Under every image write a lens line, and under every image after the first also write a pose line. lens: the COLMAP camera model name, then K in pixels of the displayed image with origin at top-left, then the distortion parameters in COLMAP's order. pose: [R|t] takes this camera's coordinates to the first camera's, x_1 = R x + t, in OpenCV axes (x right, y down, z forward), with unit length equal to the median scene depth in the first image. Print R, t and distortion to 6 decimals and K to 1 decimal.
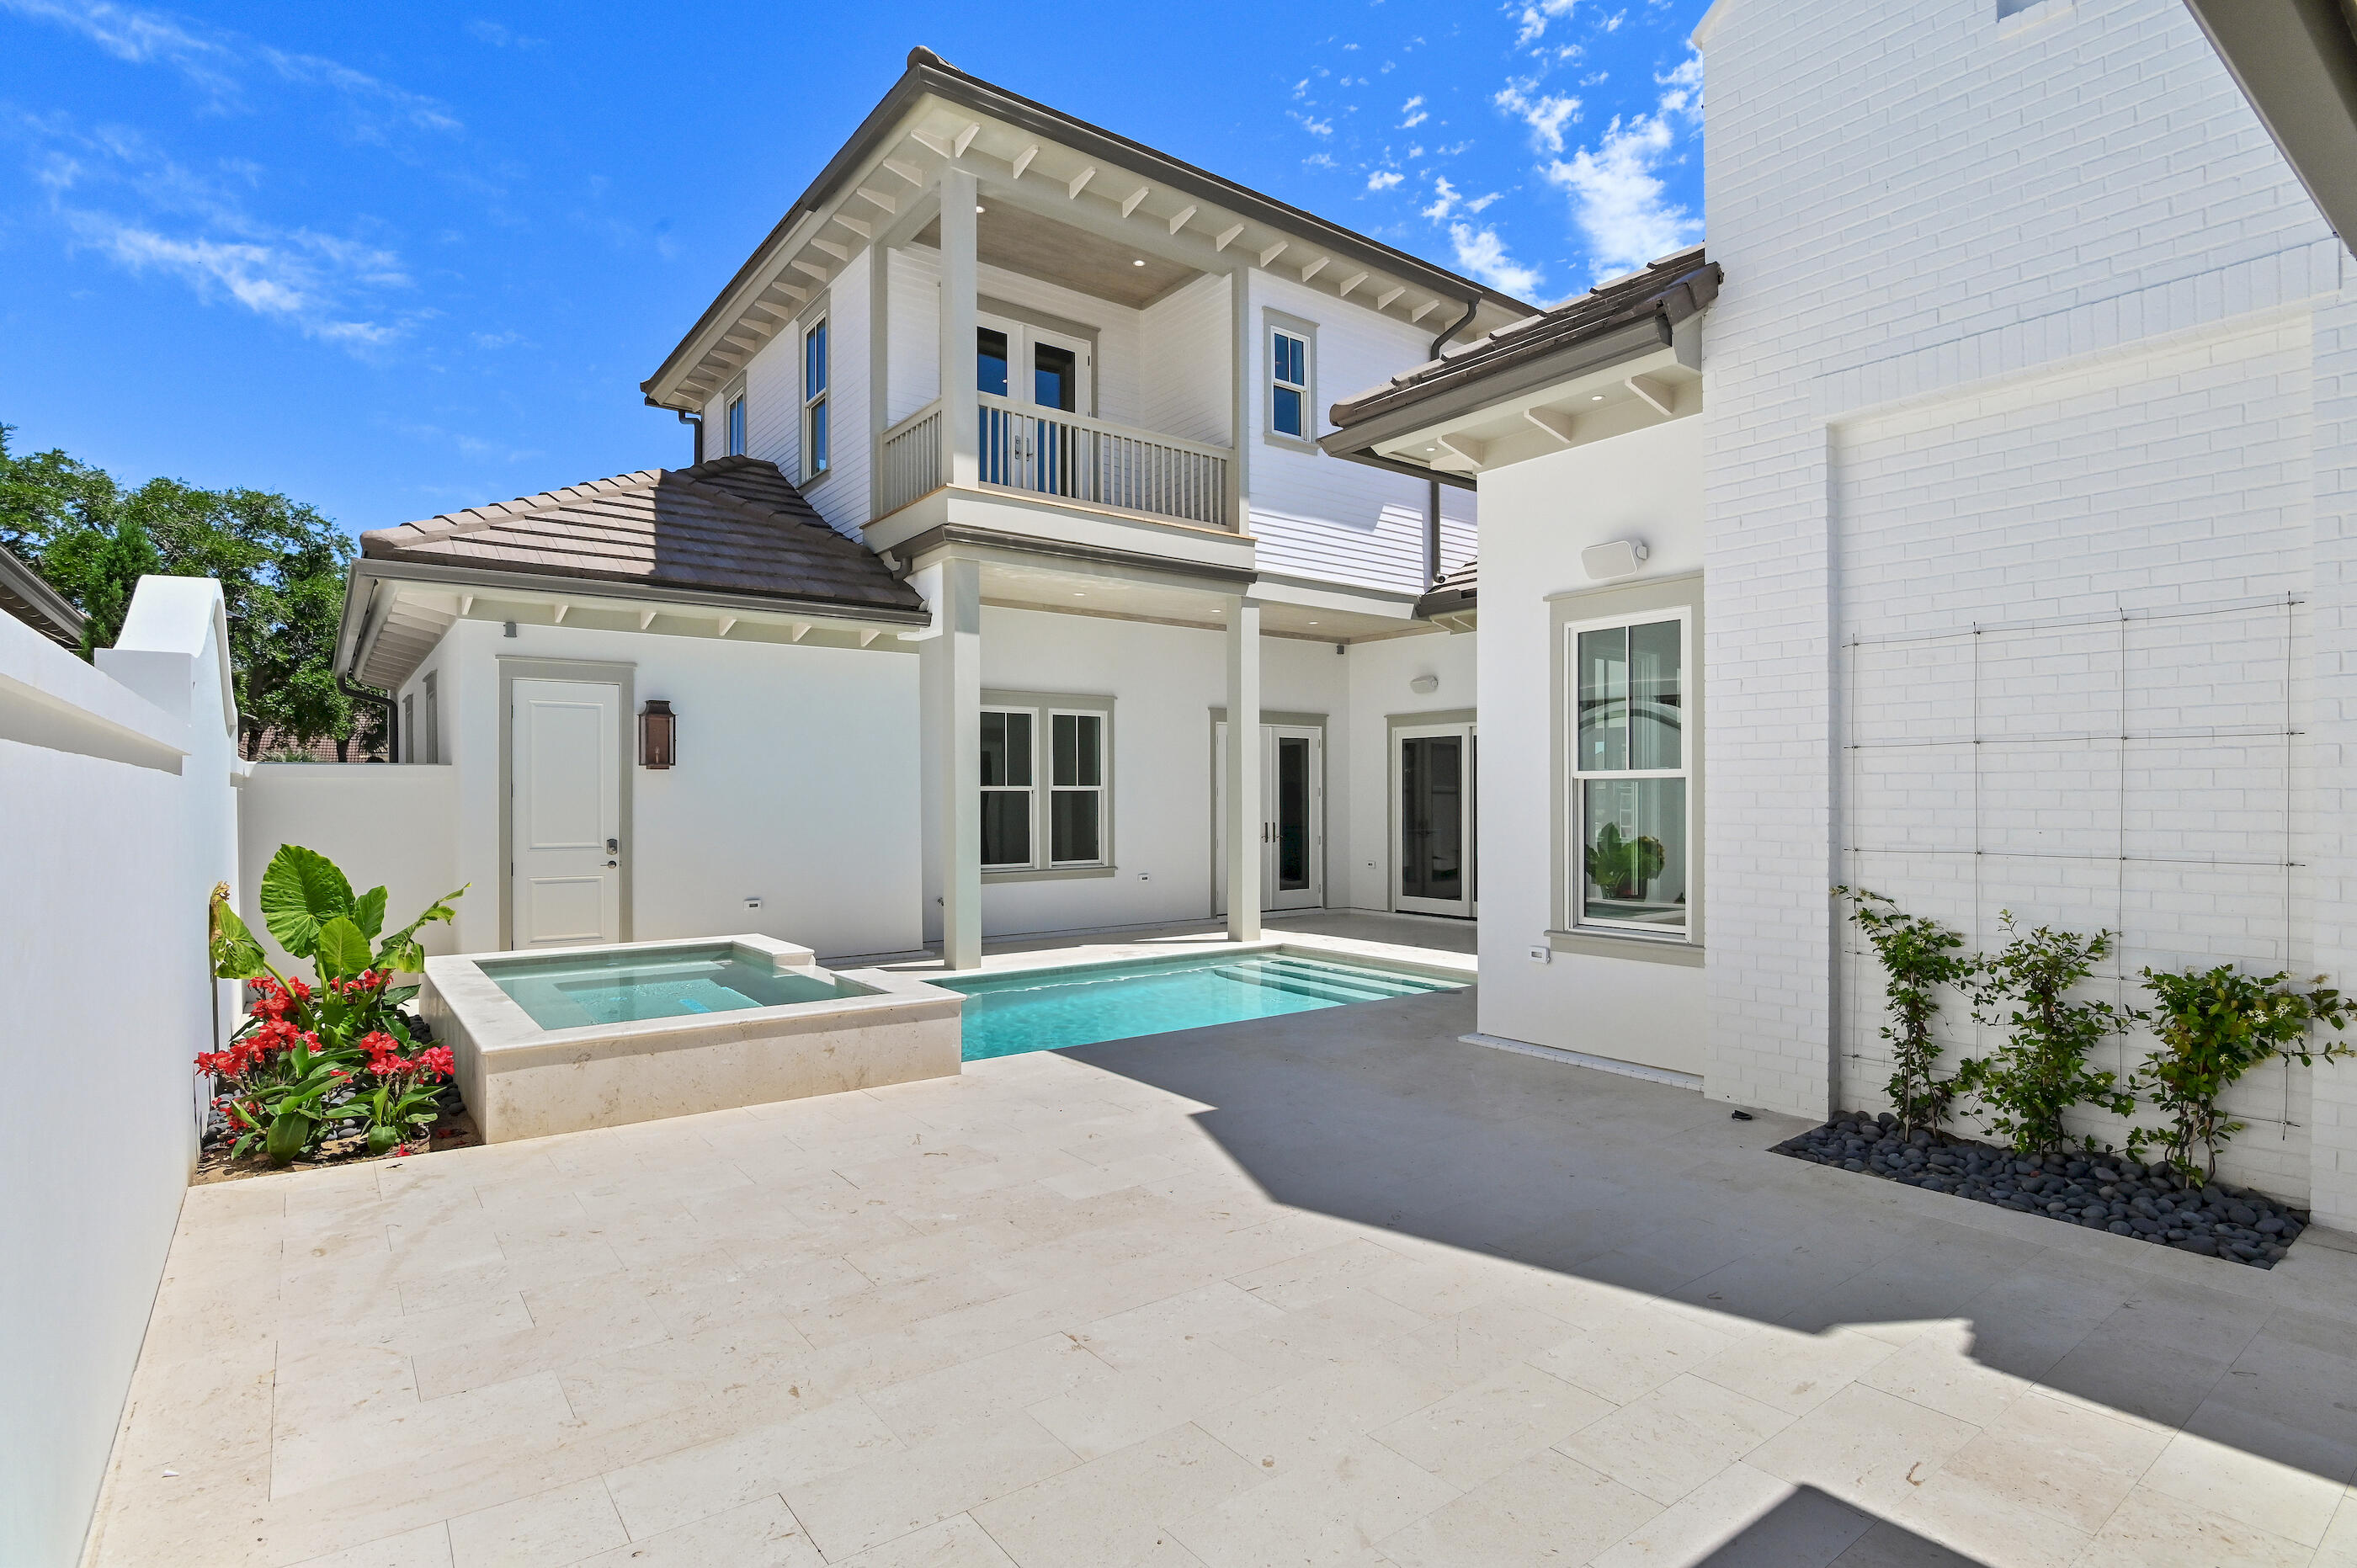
lens RADIAL K [[1159.0, 0, 1176.1], [0, 1159.0, 770.4], [0, 0, 1]] dist [0.000619, 0.000302]
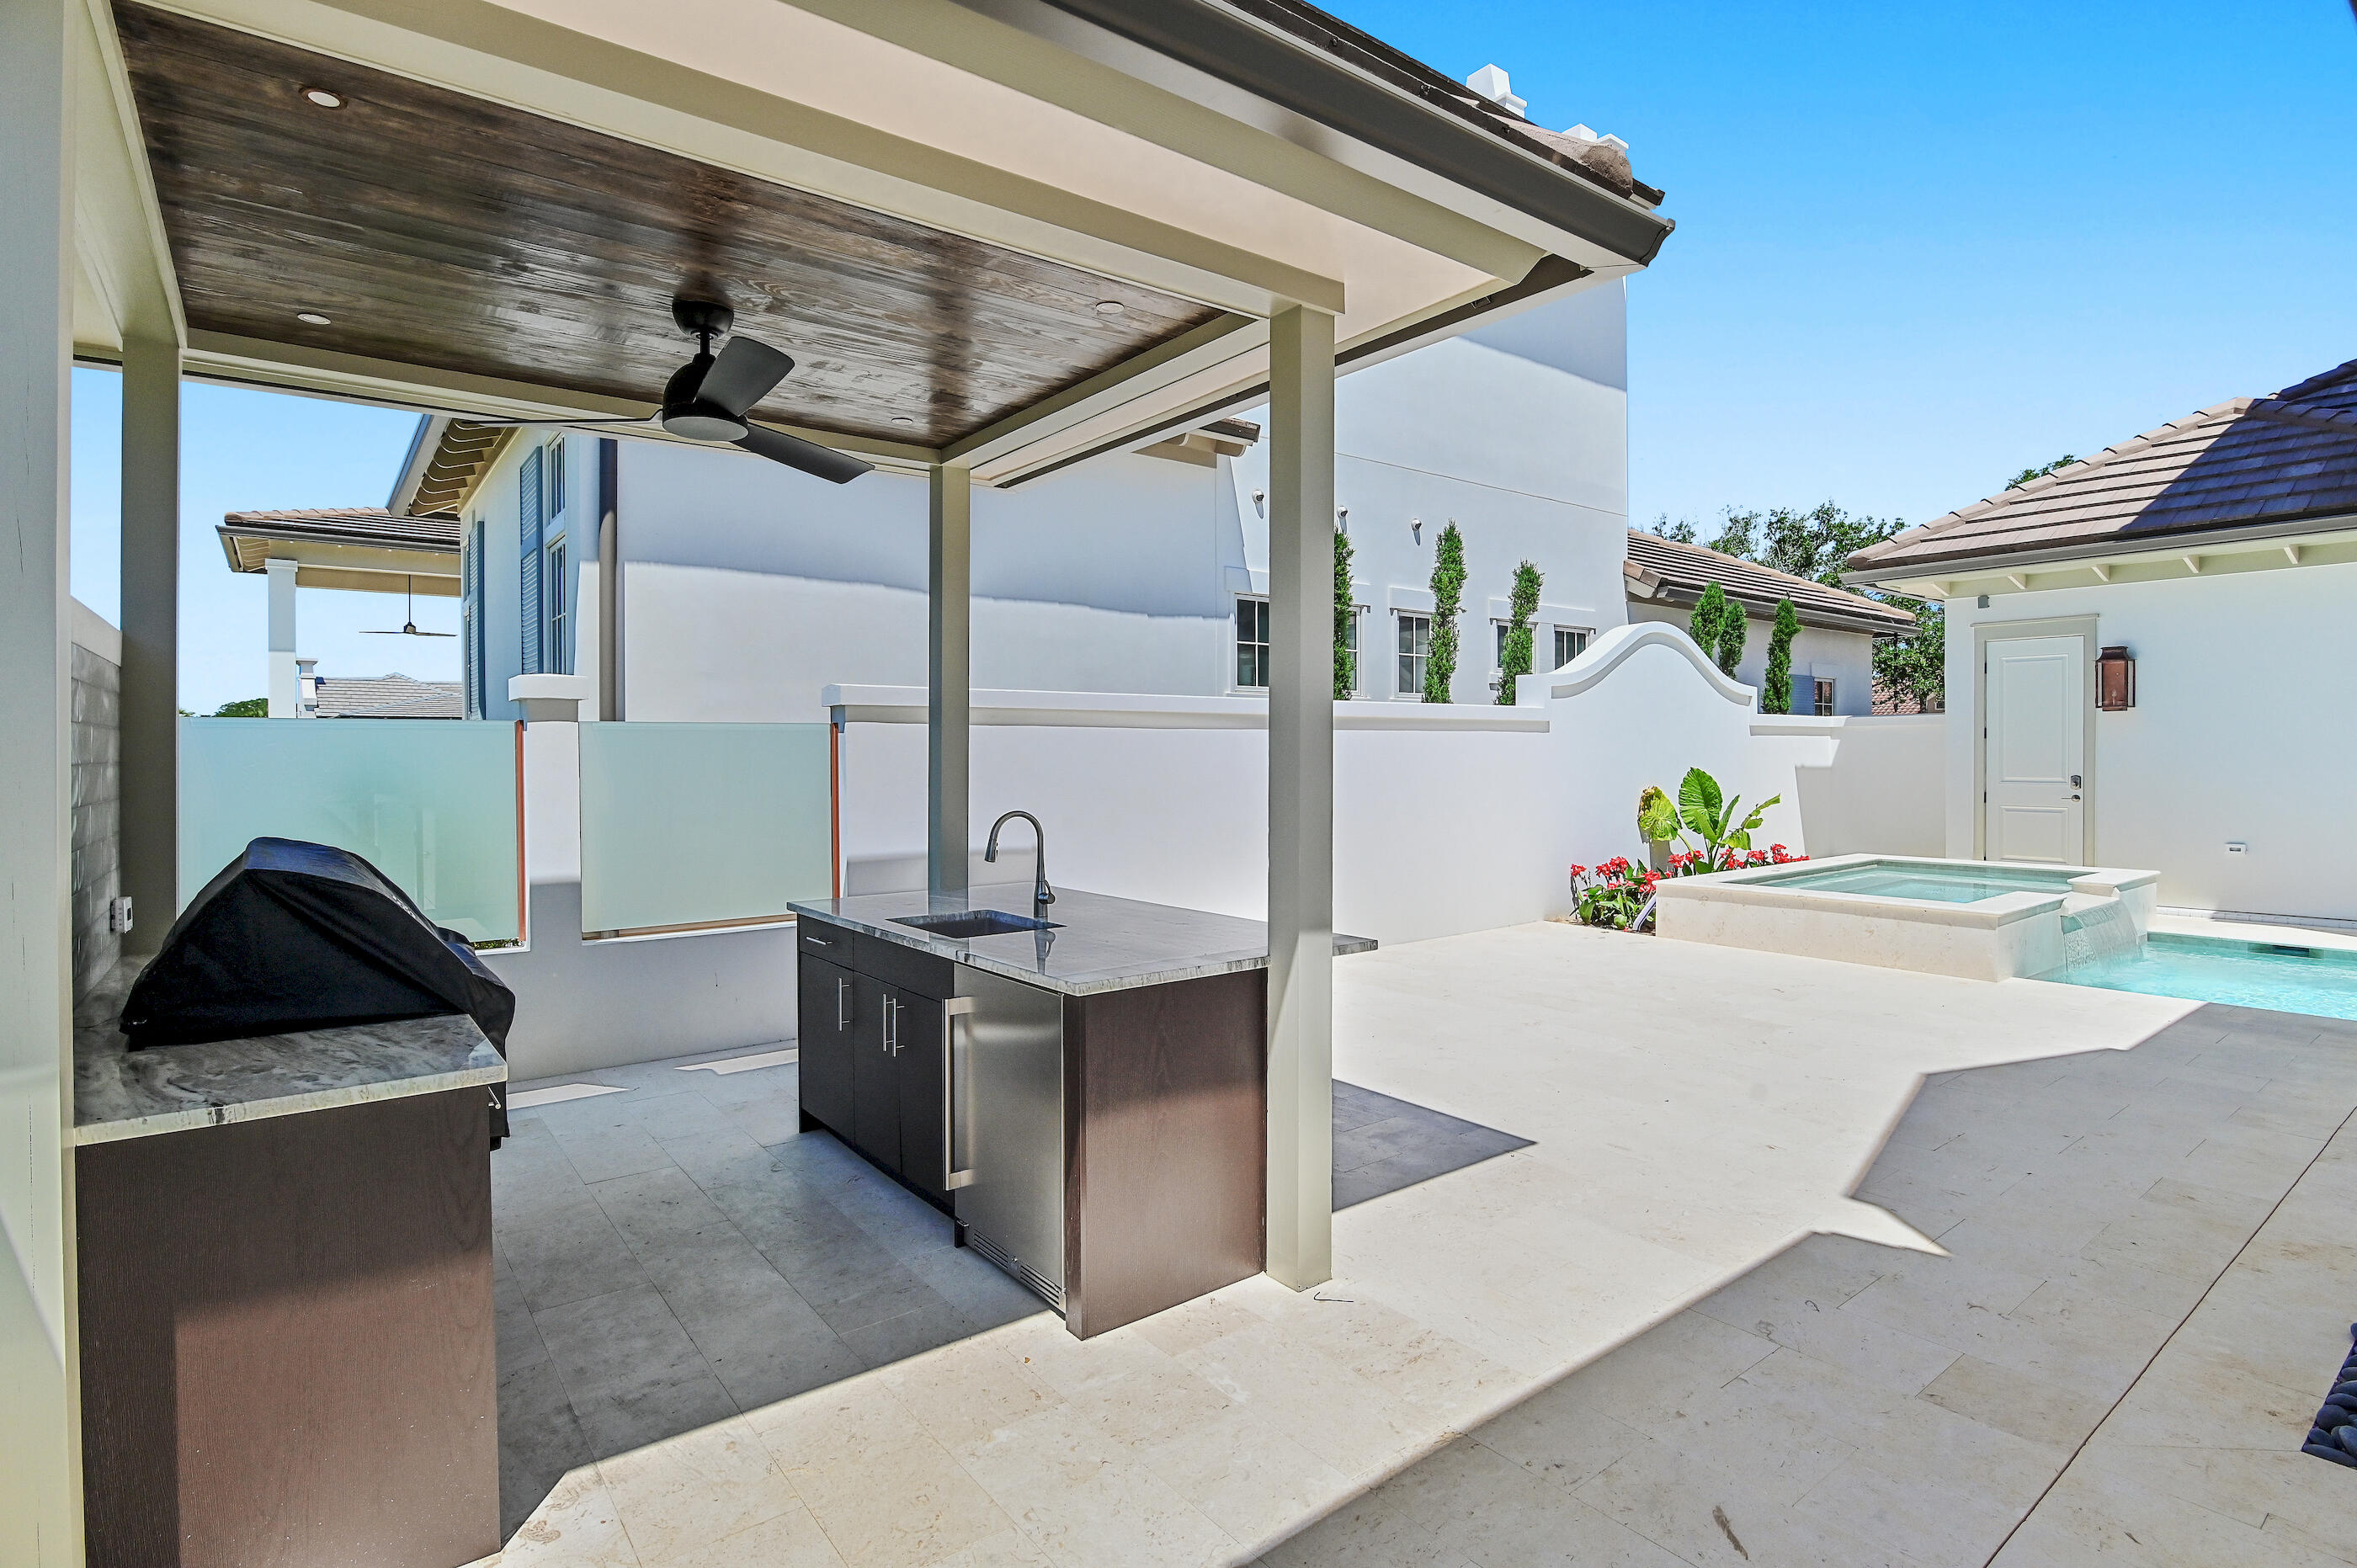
lens RADIAL K [[1159.0, 0, 1176.1], [0, 1159.0, 770.4], [0, 0, 1]] dist [0.000619, 0.000302]
pose [[0.005516, 0.025035, -0.999671, 0.650664], [0.031175, 0.999196, 0.025195, -0.000667], [0.999499, -0.031304, 0.004731, 0.133634]]
